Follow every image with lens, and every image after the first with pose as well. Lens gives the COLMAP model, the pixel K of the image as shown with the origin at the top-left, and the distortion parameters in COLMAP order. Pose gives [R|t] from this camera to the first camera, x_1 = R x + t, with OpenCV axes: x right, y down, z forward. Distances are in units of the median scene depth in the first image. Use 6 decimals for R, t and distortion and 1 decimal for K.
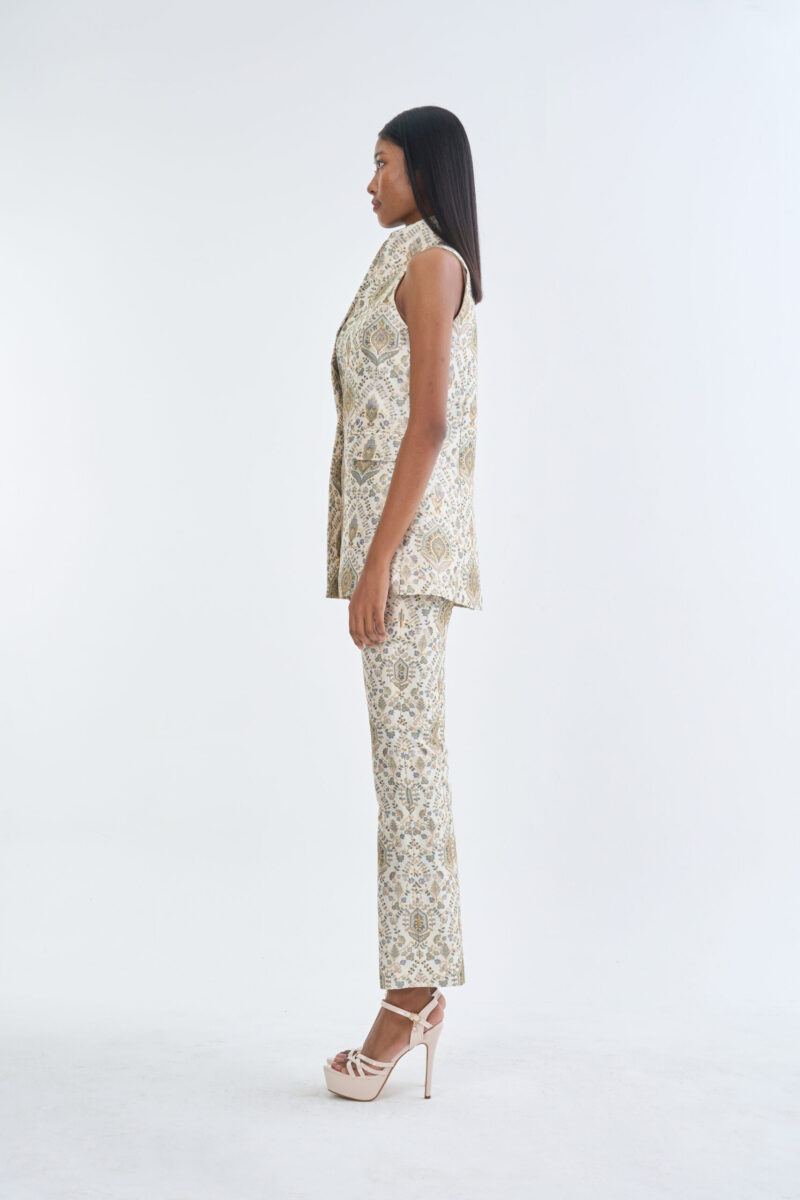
lens RADIAL K [[1816.8, 0, 400.0], [0, 1816.8, 605.6], [0, 0, 1]] dist [-0.019923, 0.000000]
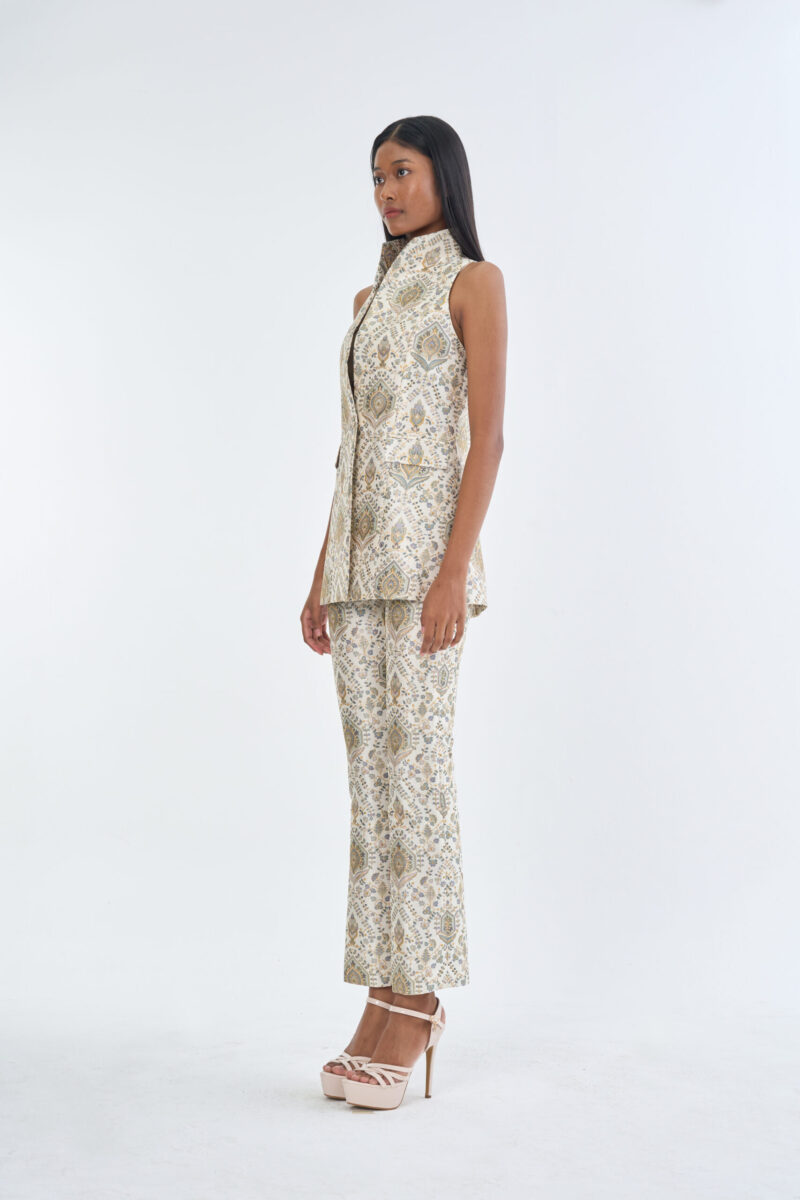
lens RADIAL K [[1816.8, 0, 399.9], [0, 1816.8, 595.4], [0, 0, 1]] dist [-0.019923, 0.000000]
pose [[0.781200, 0.026888, 0.623702, -0.646407], [-0.030481, 0.999523, -0.004911, -0.003556], [-0.623536, -0.015175, 0.781647, 0.226296]]
